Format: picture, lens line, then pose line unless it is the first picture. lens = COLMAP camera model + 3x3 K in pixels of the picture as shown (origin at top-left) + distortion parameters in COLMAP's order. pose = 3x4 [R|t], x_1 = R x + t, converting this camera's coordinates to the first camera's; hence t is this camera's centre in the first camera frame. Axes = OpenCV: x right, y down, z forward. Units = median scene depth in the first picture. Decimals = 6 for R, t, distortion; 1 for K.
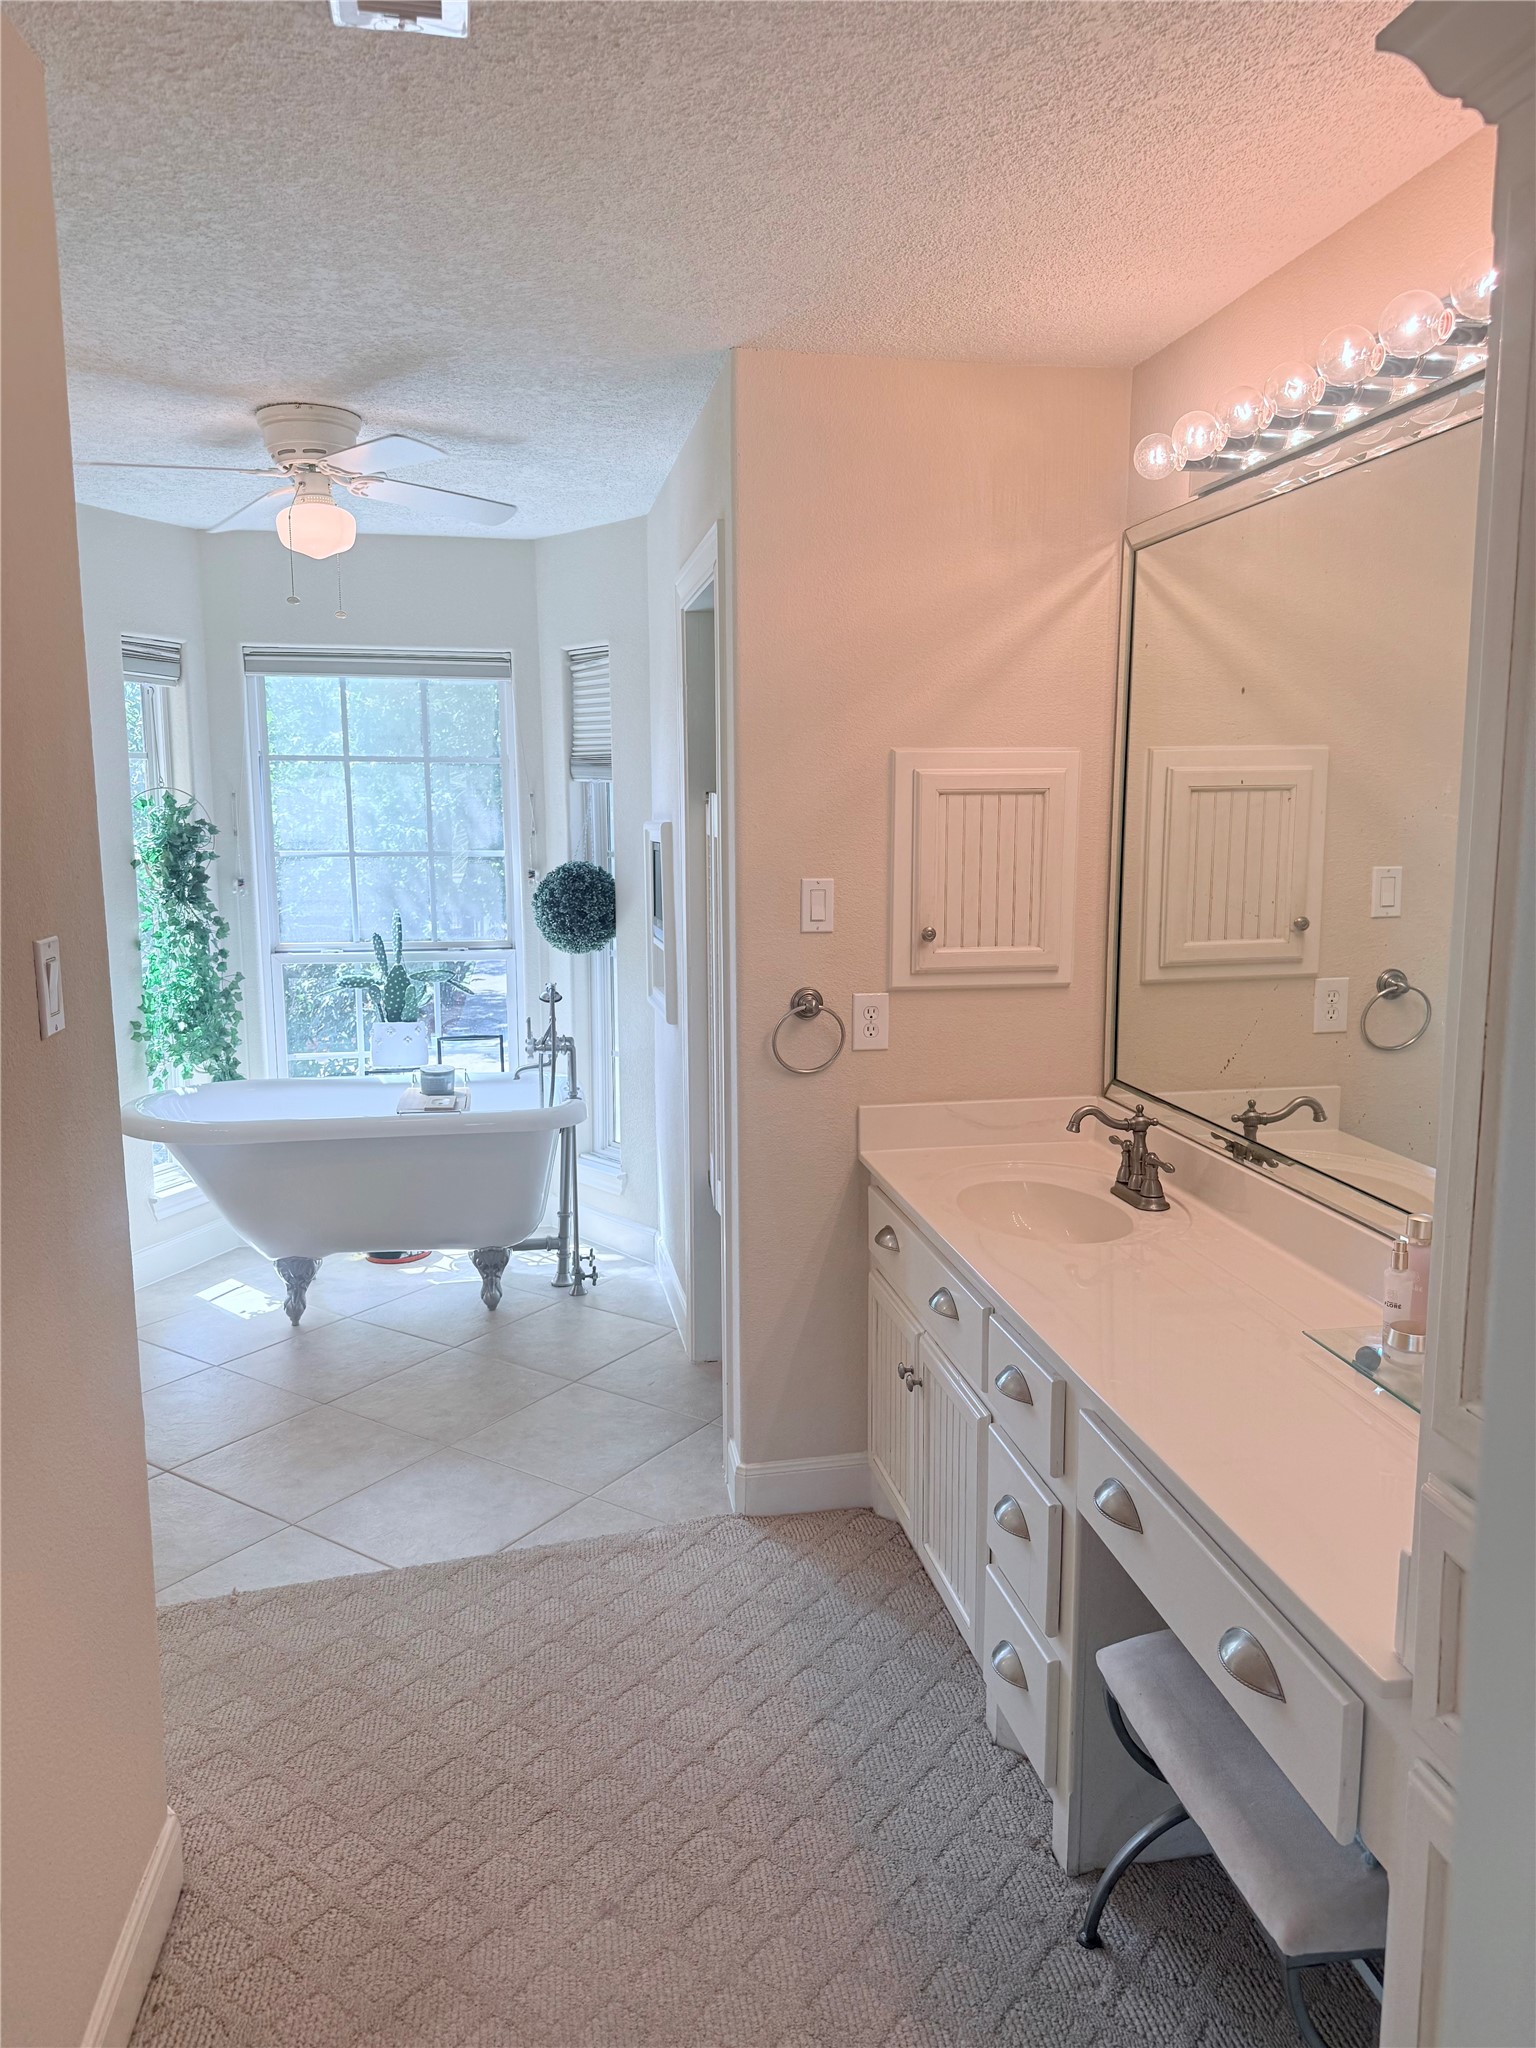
lens RADIAL K [[1461.9, 0, 768.0], [0, 1461.9, 1024.0], [0, 0, 1]] dist [0.146680, -0.158198]
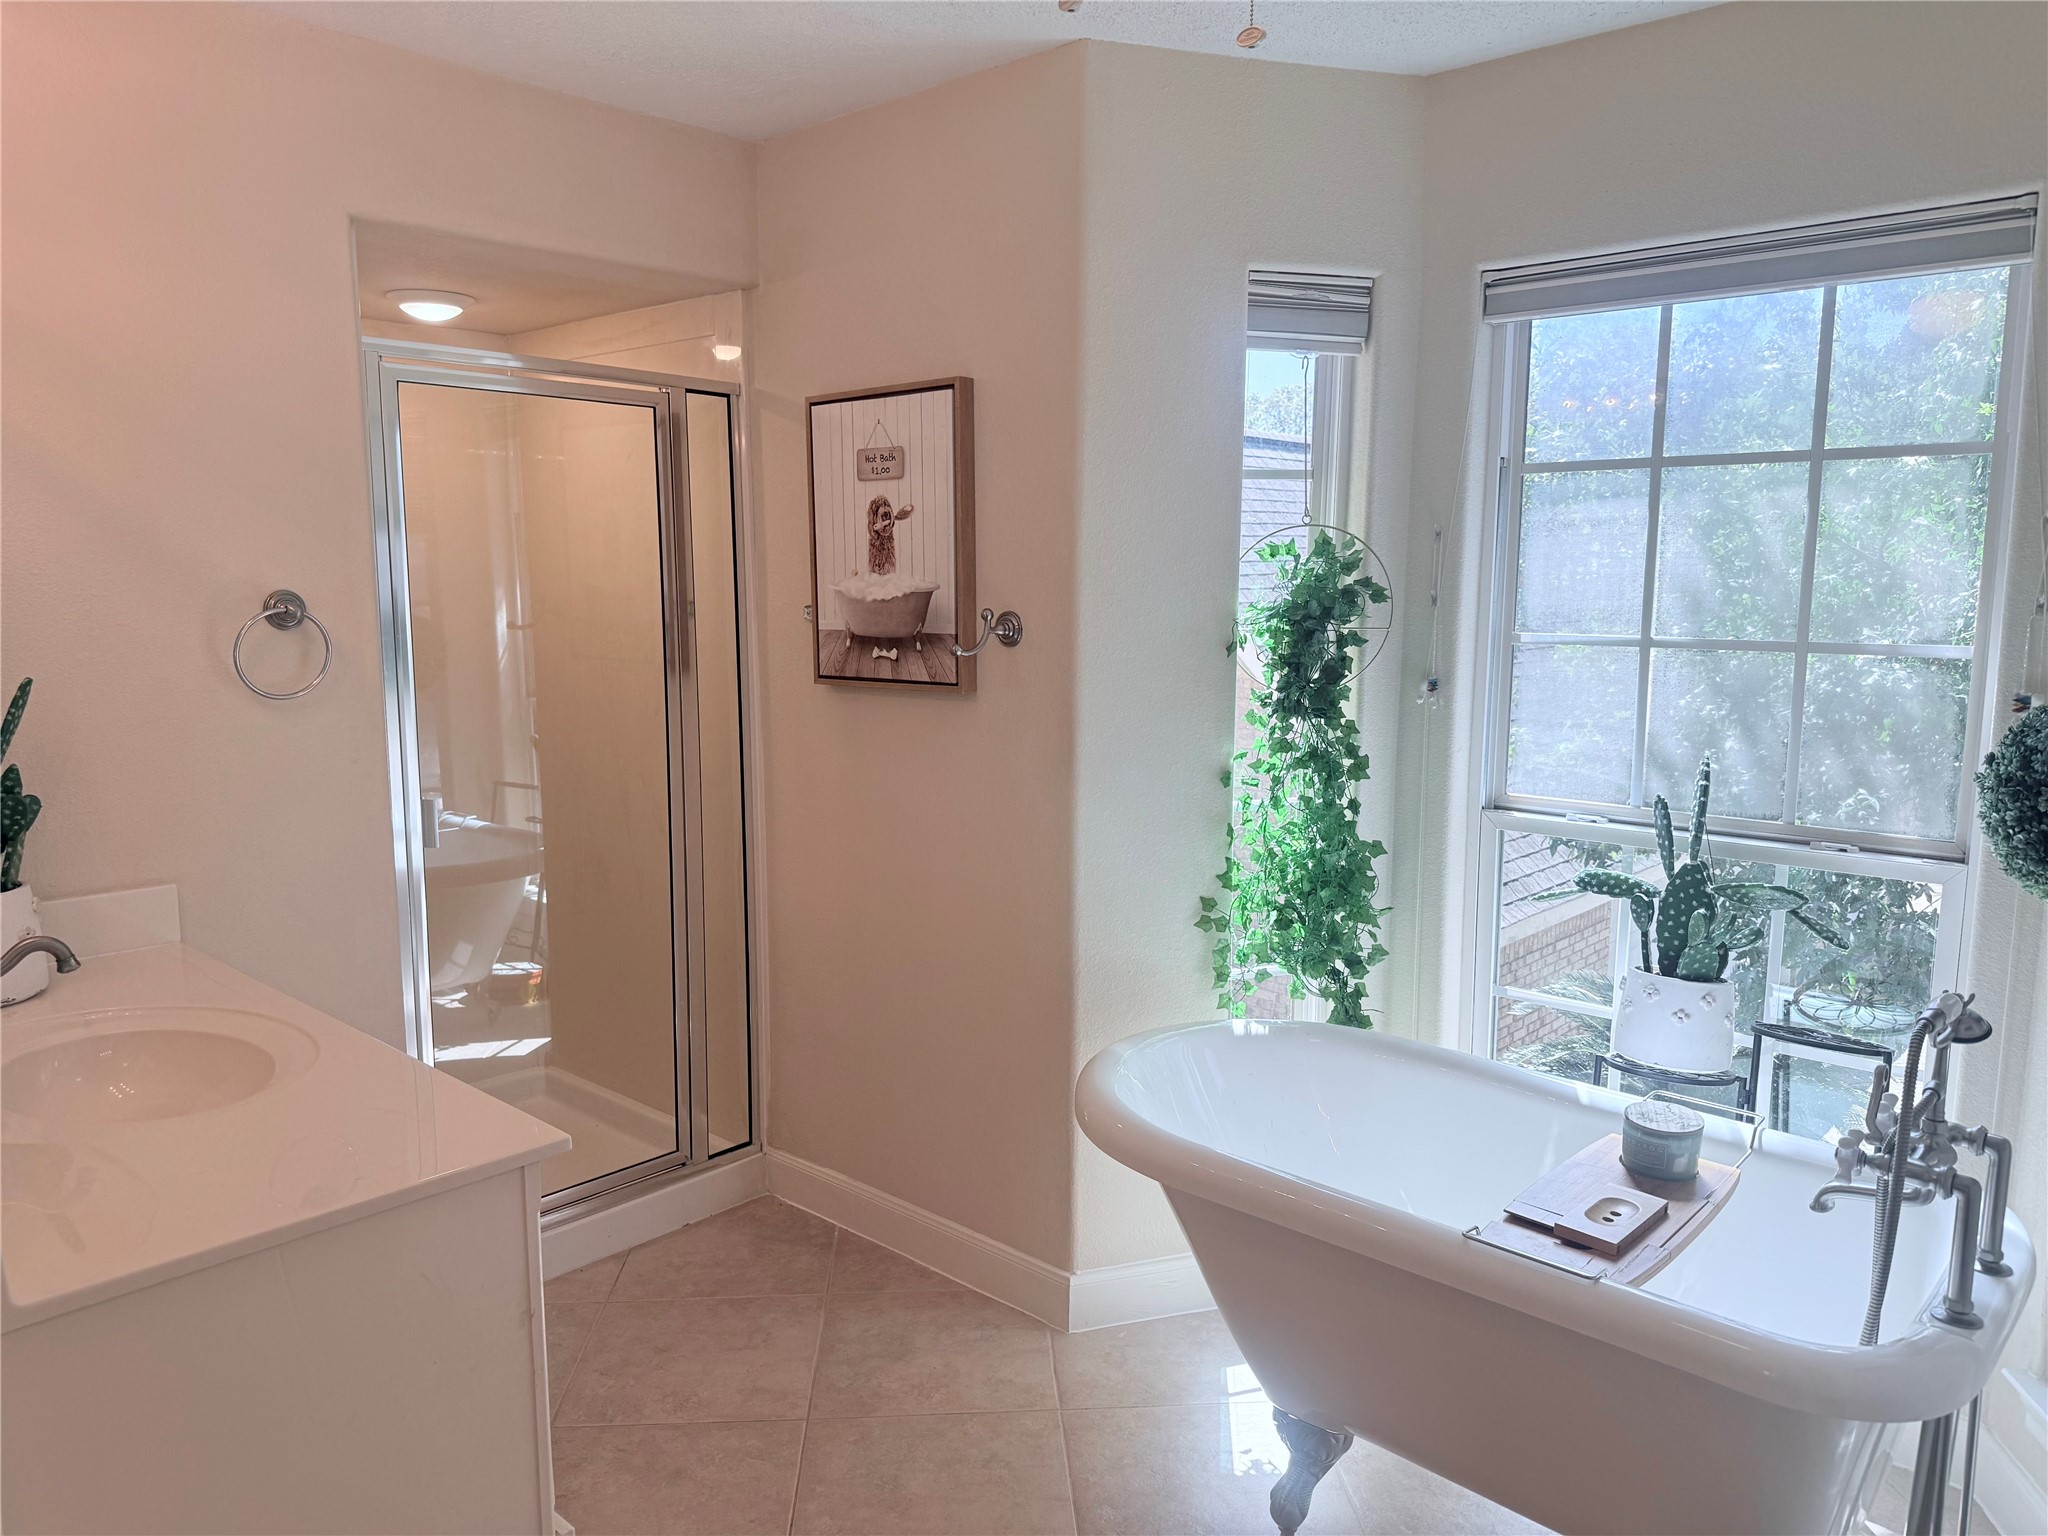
lens RADIAL K [[1461.9, 0, 1021.0], [0, 1461.9, 789.1], [0, 0, 1]] dist [0.146680, -0.158198]
pose [[0.615928, 0.120887, -0.778472, 0.002980], [-0.122854, 0.990806, 0.056657, -0.070219], [0.778164, 0.060742, 0.625117, 0.531407]]
